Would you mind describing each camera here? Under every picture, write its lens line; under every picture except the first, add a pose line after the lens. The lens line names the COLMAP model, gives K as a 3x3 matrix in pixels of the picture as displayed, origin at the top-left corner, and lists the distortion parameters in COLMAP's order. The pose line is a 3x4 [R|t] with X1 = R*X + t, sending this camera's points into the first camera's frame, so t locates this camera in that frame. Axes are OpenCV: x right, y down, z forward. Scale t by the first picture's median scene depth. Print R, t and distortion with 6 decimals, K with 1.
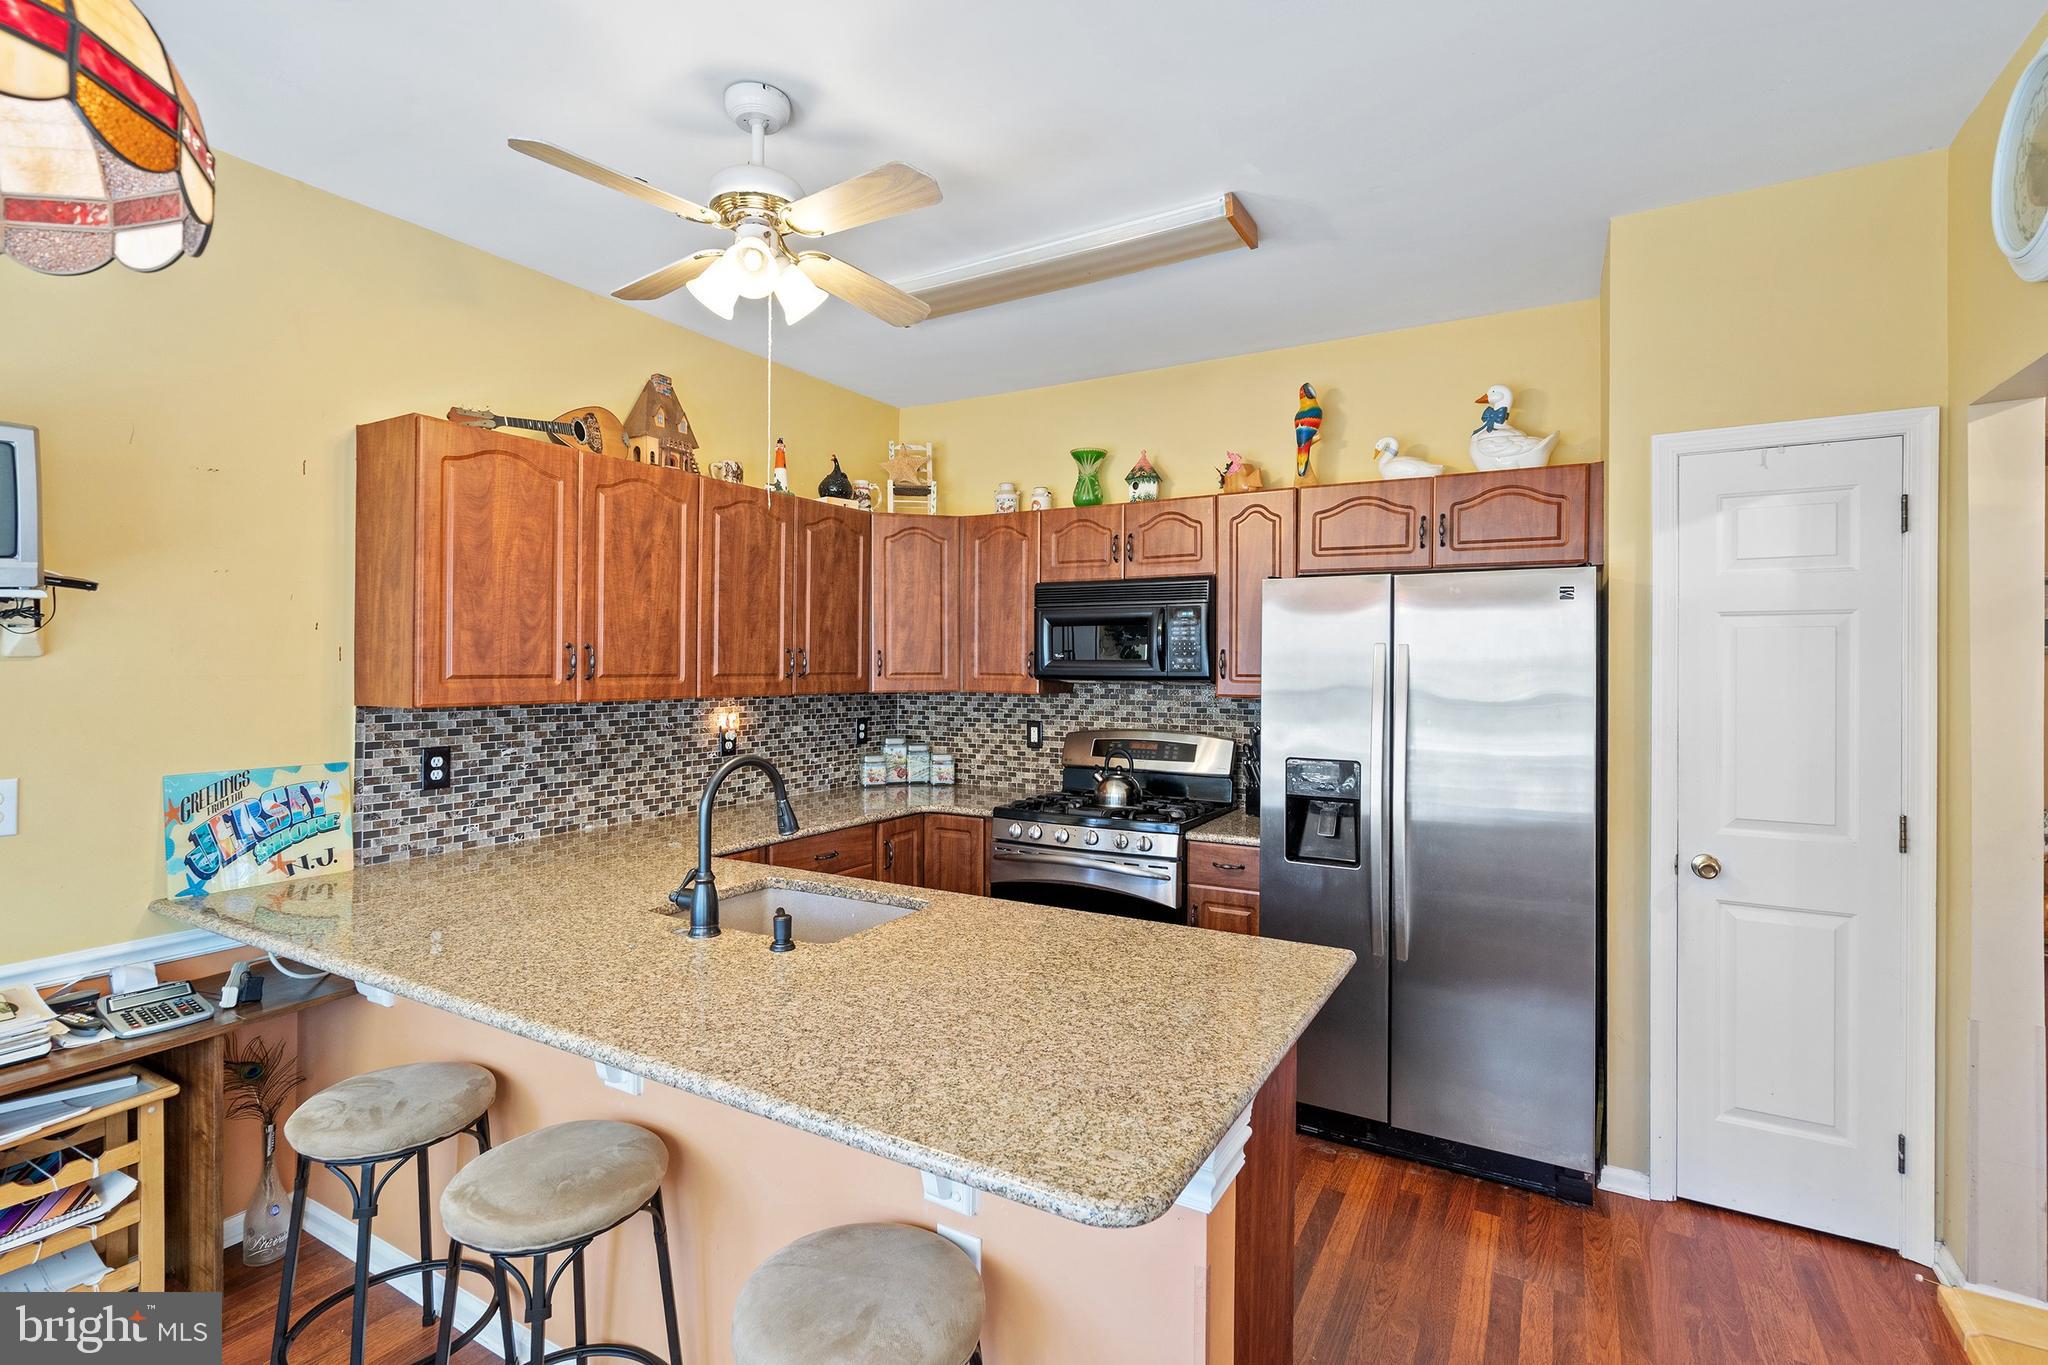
lens RADIAL K [[942.3, 0, 1022.6], [0, 942.3, 670.9], [0, 0, 1]] dist [0.000767, 0.000906]
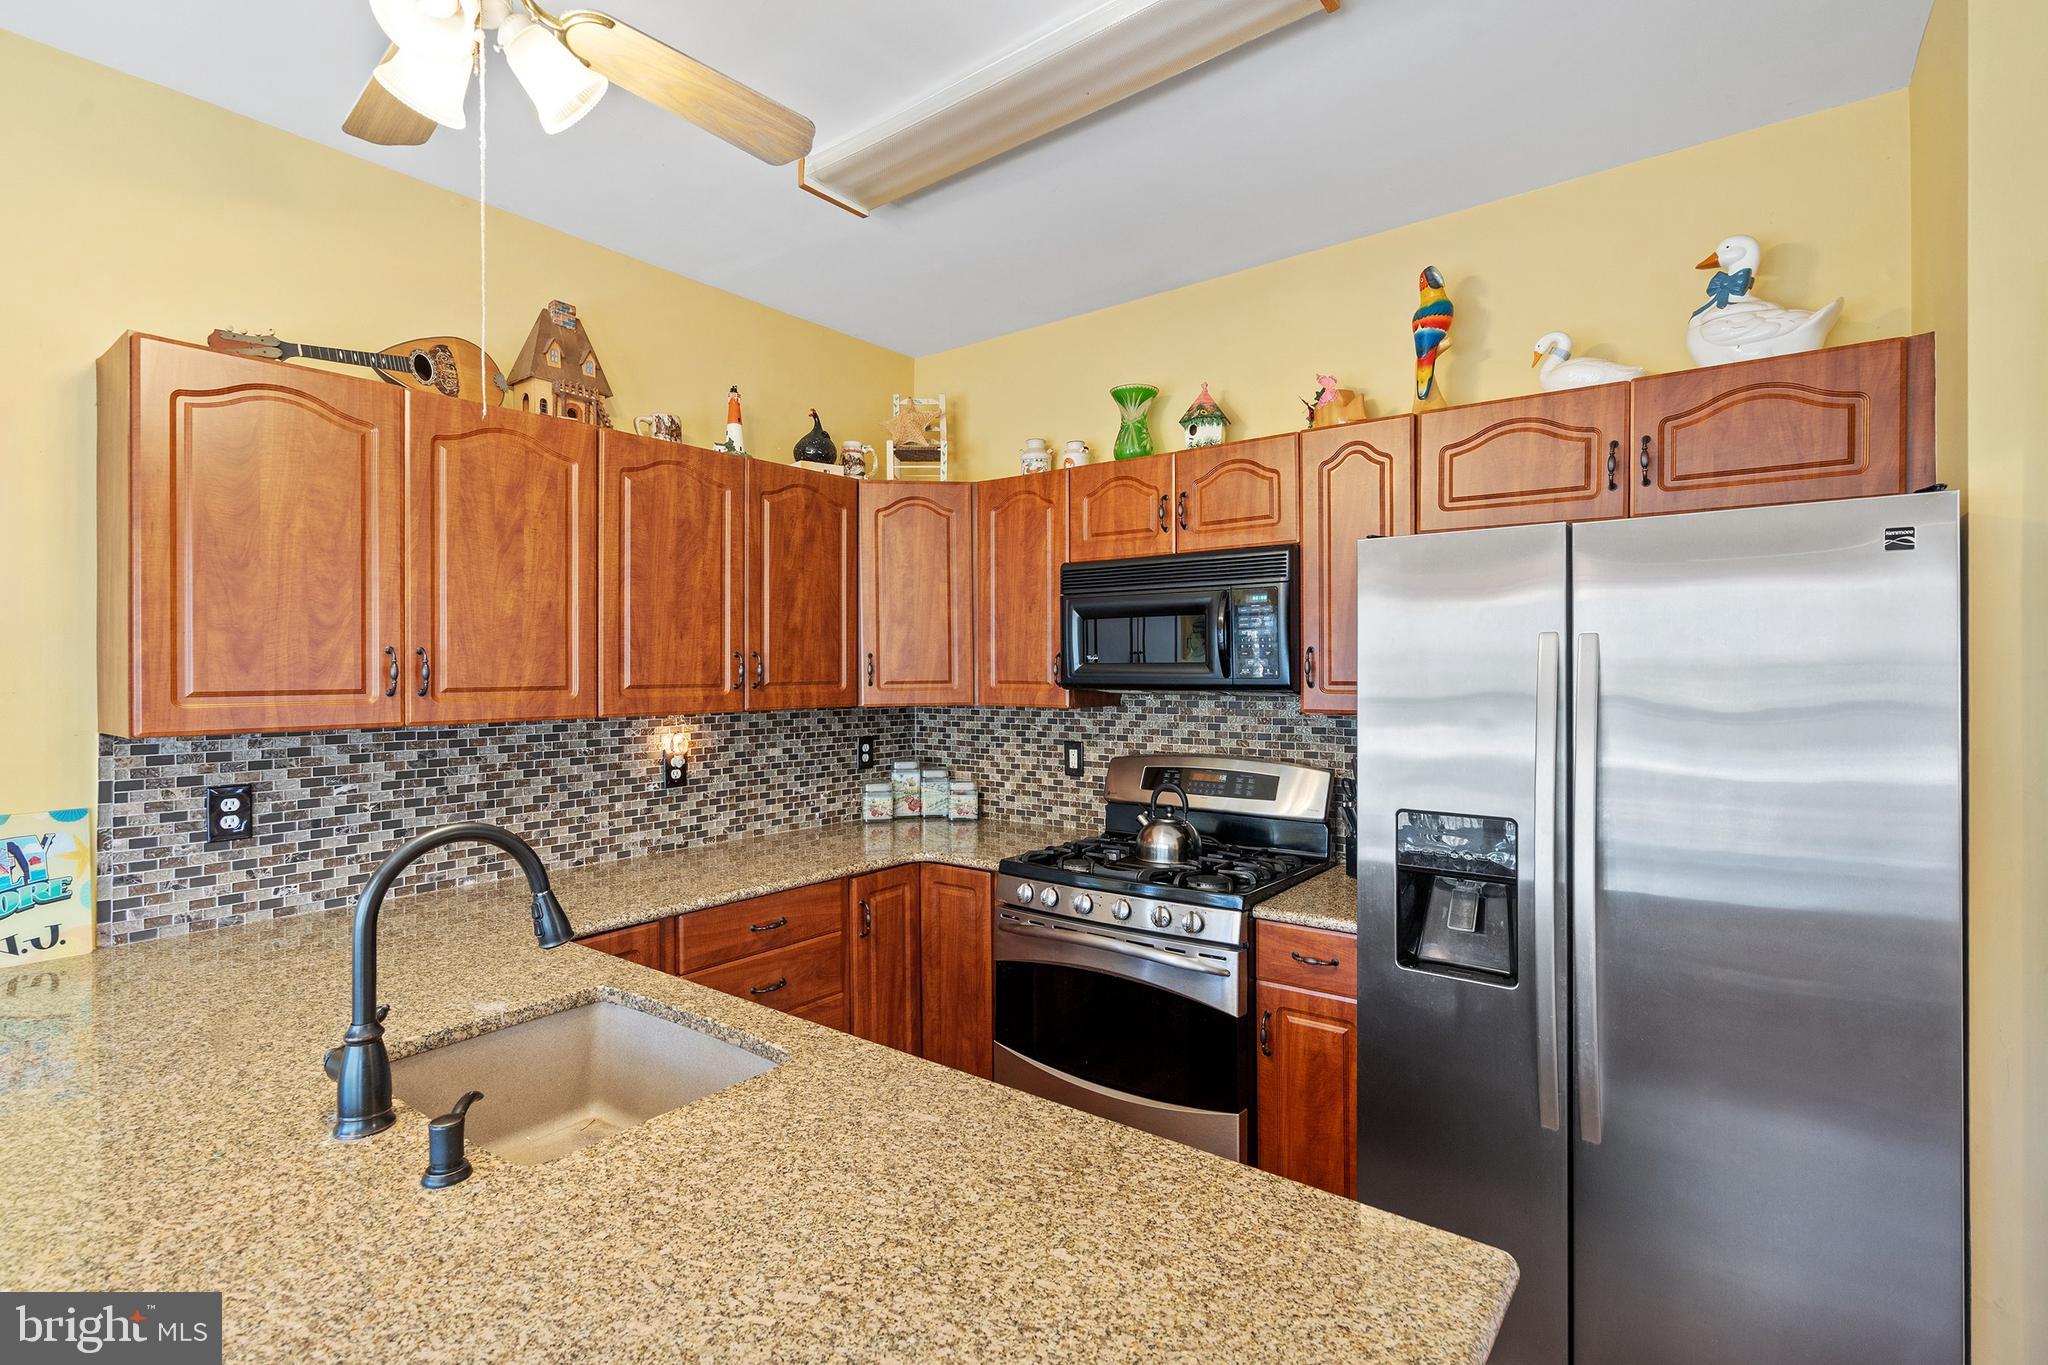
lens RADIAL K [[942.3, 0, 1025.5], [0, 942.3, 672.9], [0, 0, 1]] dist [0.000767, 0.000906]
pose [[0.991549, -0.007037, -0.129541, 0.097787], [0.006877, 0.999975, -0.001683, -0.003622], [0.129550, 0.000778, 0.991573, 0.282684]]
